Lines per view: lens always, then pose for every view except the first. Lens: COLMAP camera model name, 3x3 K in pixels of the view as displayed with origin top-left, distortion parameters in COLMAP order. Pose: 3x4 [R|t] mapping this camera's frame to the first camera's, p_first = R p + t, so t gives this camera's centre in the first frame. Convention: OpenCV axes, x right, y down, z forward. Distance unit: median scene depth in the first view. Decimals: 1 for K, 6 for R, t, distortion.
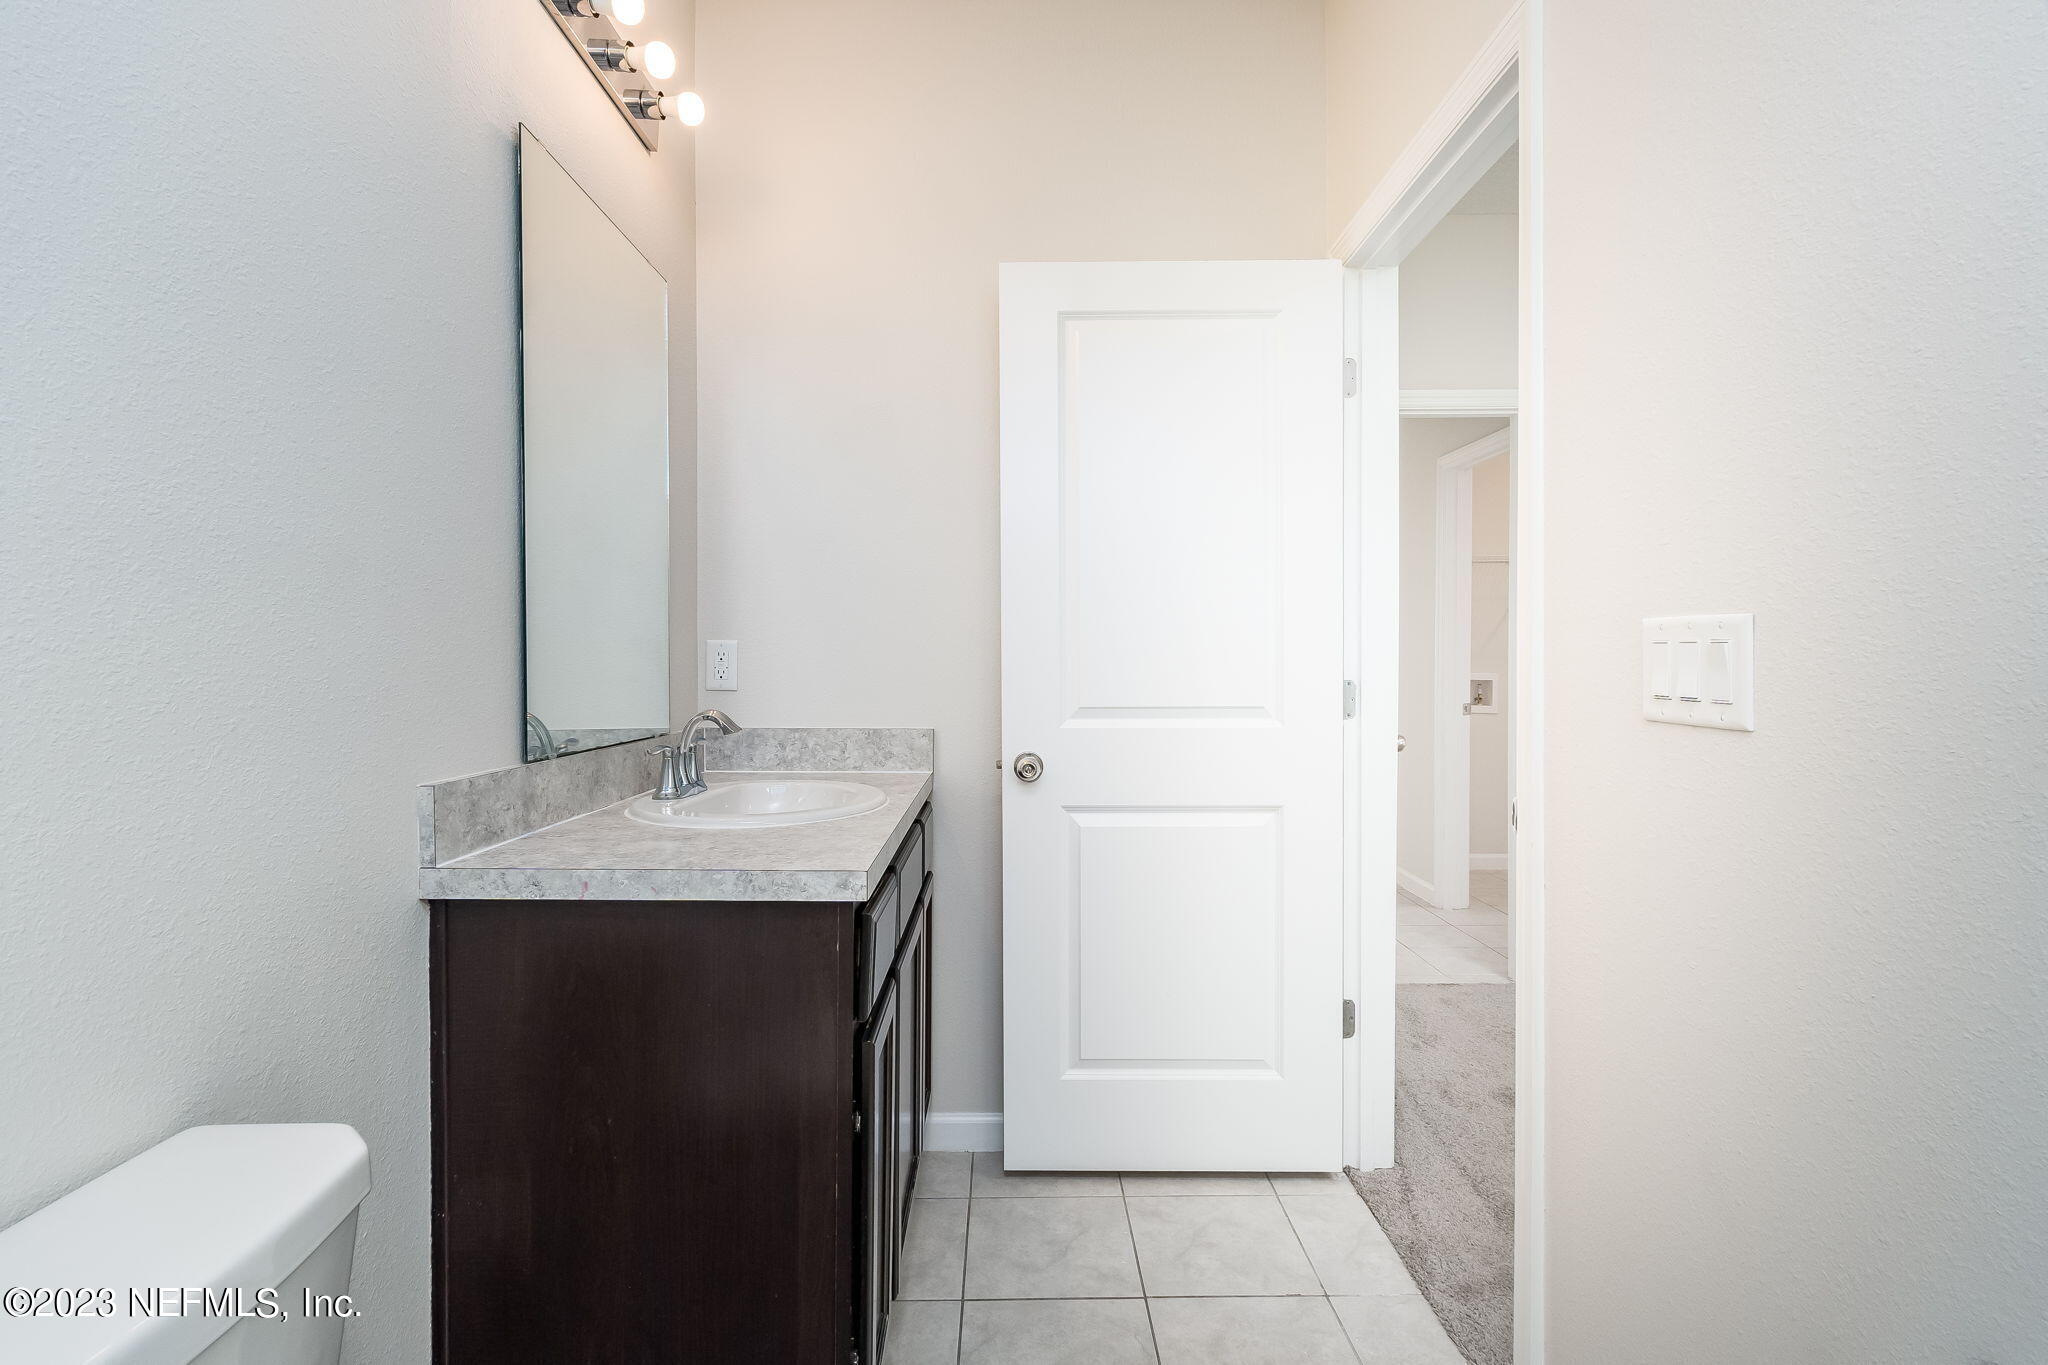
lens RADIAL K [[975.0, 0, 1017.5], [0, 975.0, 666.5], [0, 0, 1]] dist [-0.002946, -0.000253]
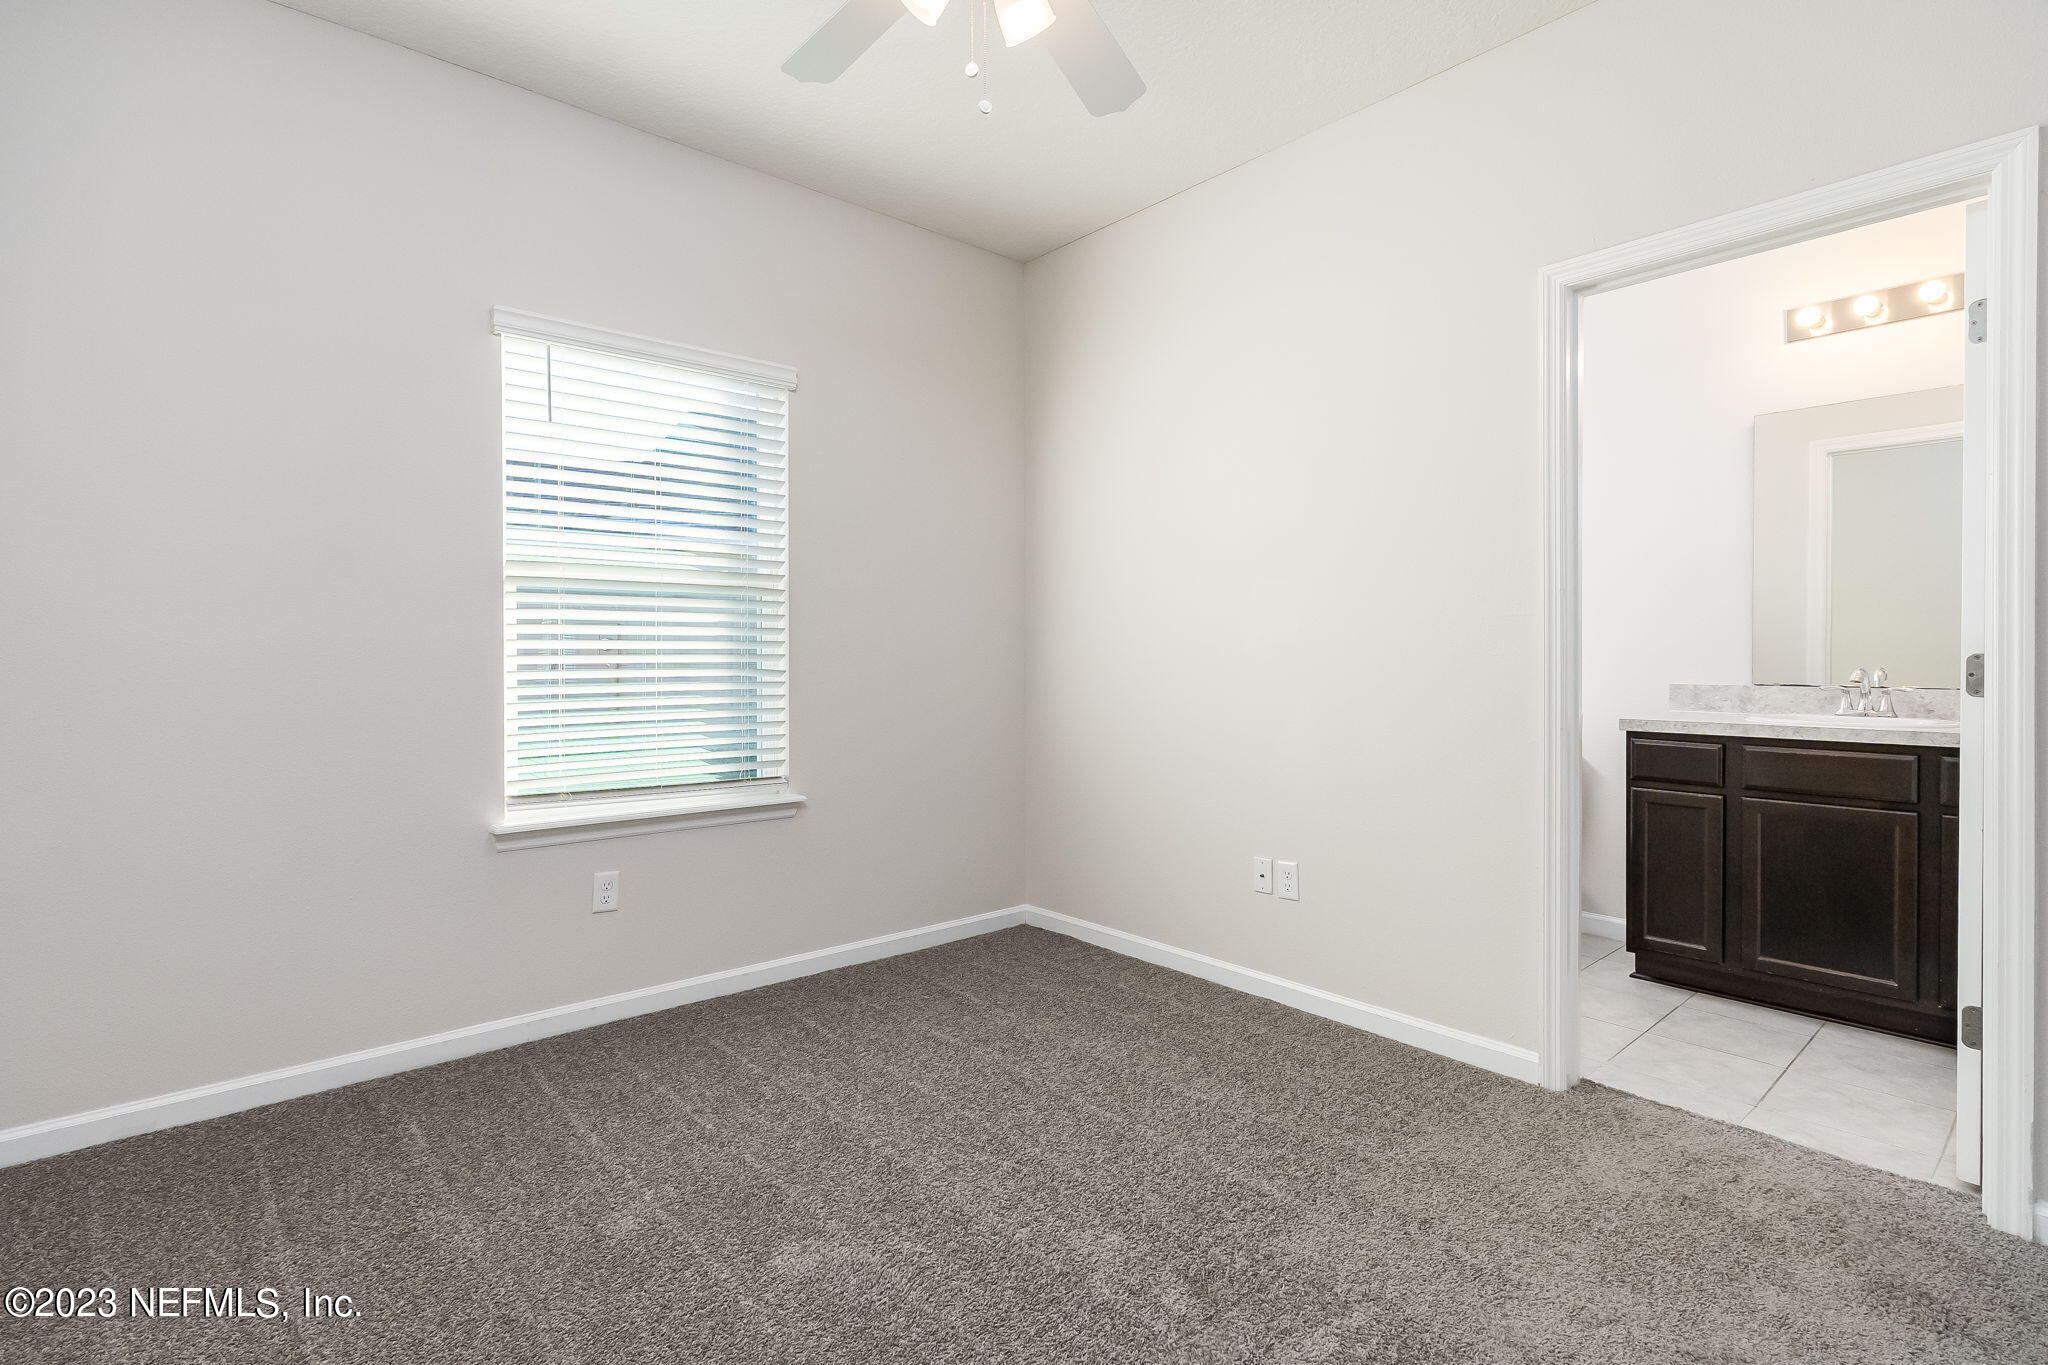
lens RADIAL K [[975.0, 0, 1017.5], [0, 975.0, 666.5], [0, 0, 1]] dist [-0.002946, -0.000253]
pose [[-0.770163, 0.010671, -0.637757, 2.651273], [0.000859, 0.999876, 0.015693, 0.016324], [0.637846, 0.011538, -0.770077, 1.862387]]
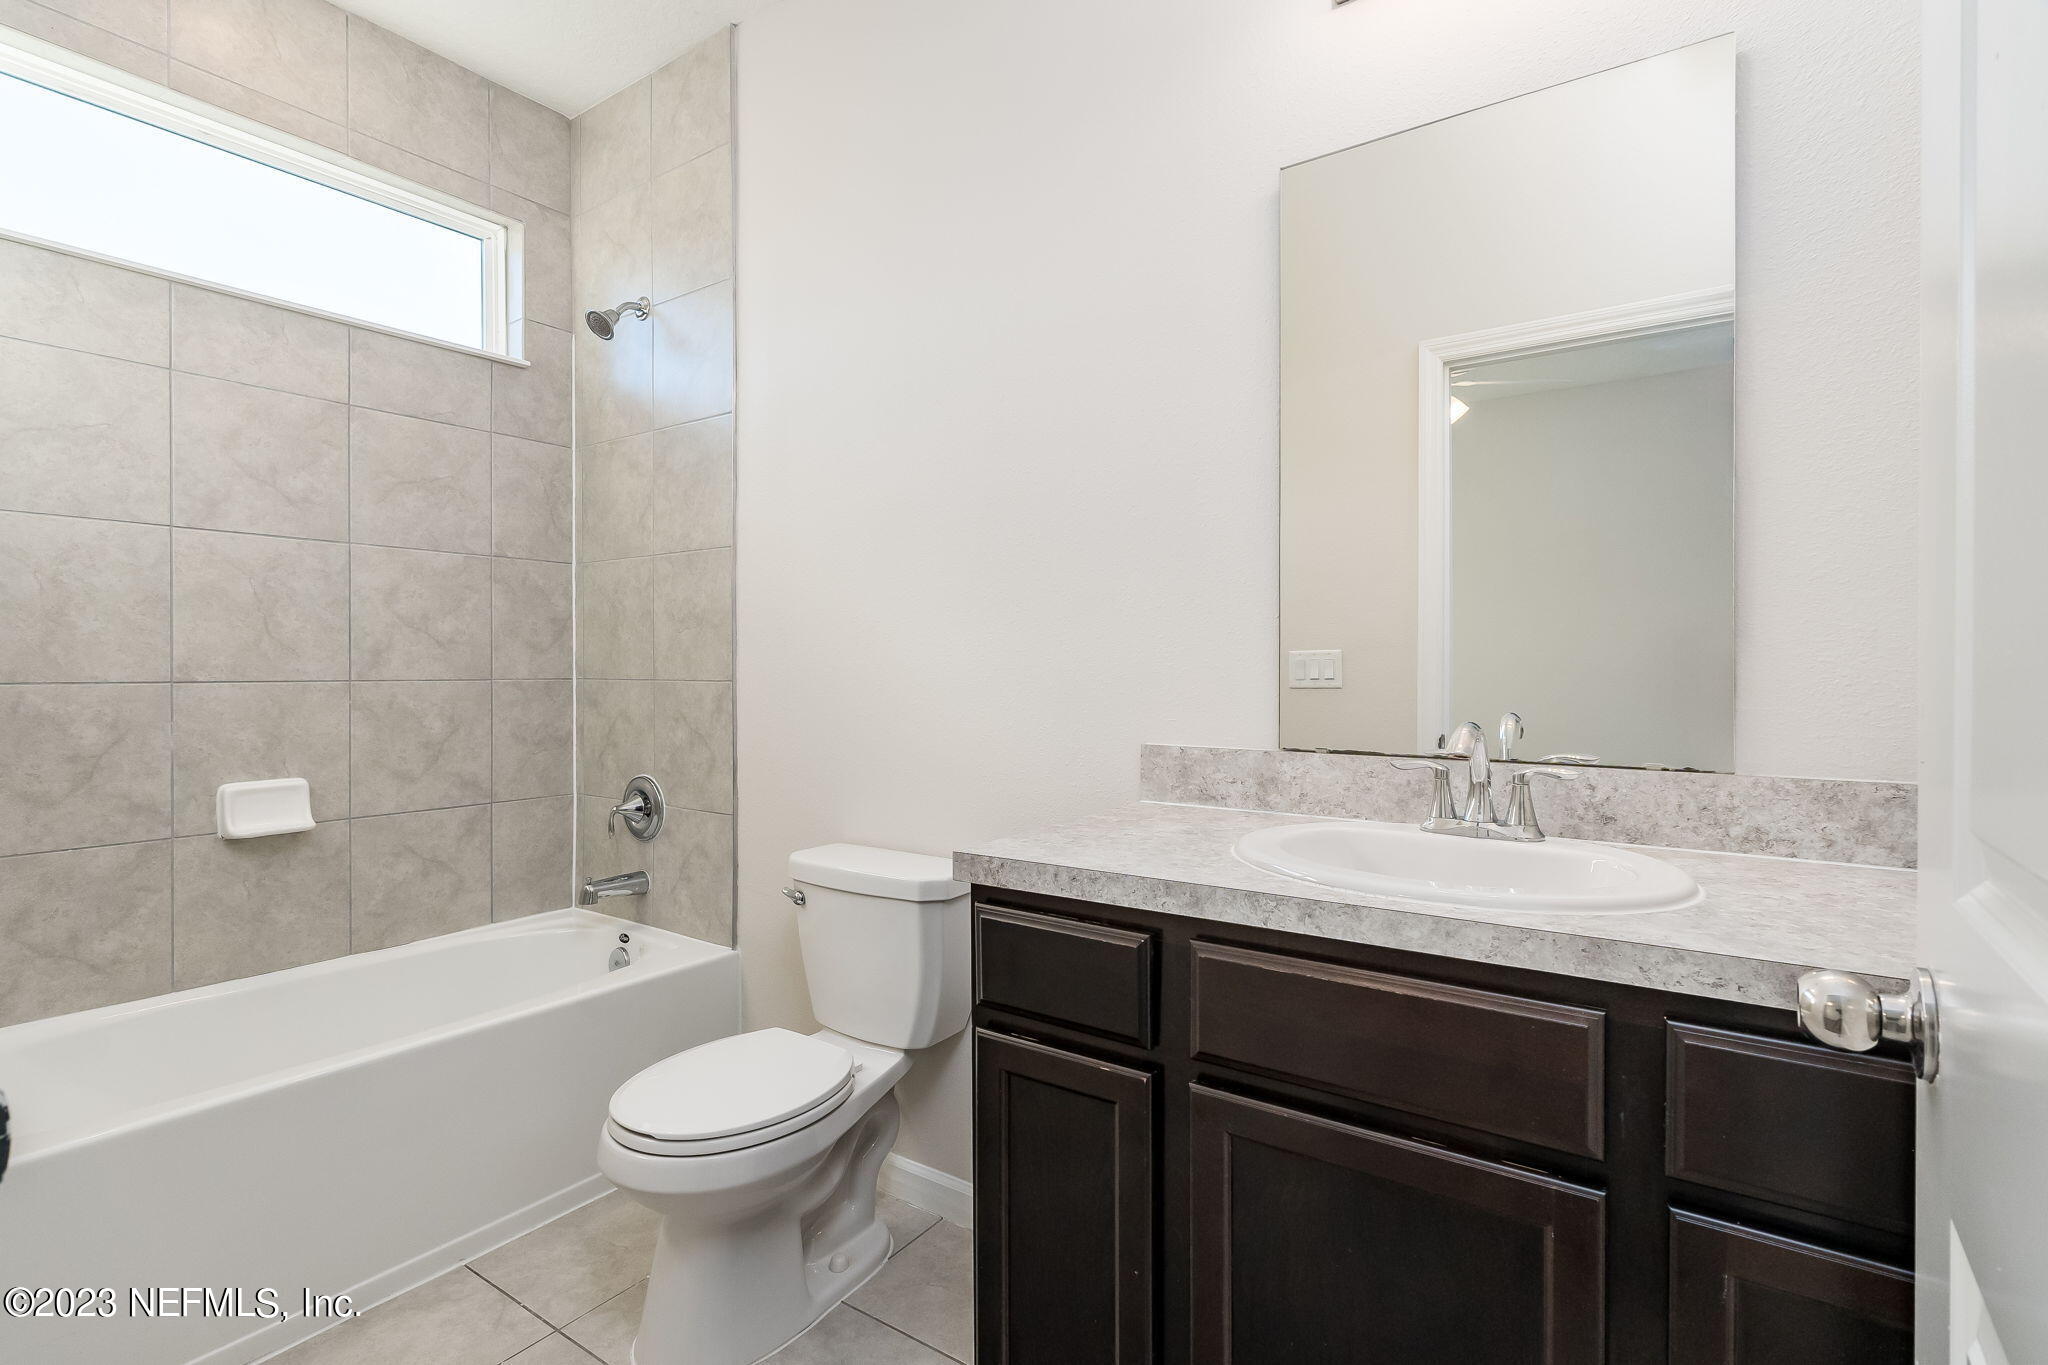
lens RADIAL K [[986.6, 0, 1021.8], [0, 986.6, 668.4], [0, 0, 1]] dist [-0.001782, -0.000467]
pose [[-0.582909, 0.003678, -0.812529, 0.637300], [-0.000762, 0.999987, 0.005074, 0.001066], [0.812537, 0.003577, -0.582899, 1.562126]]
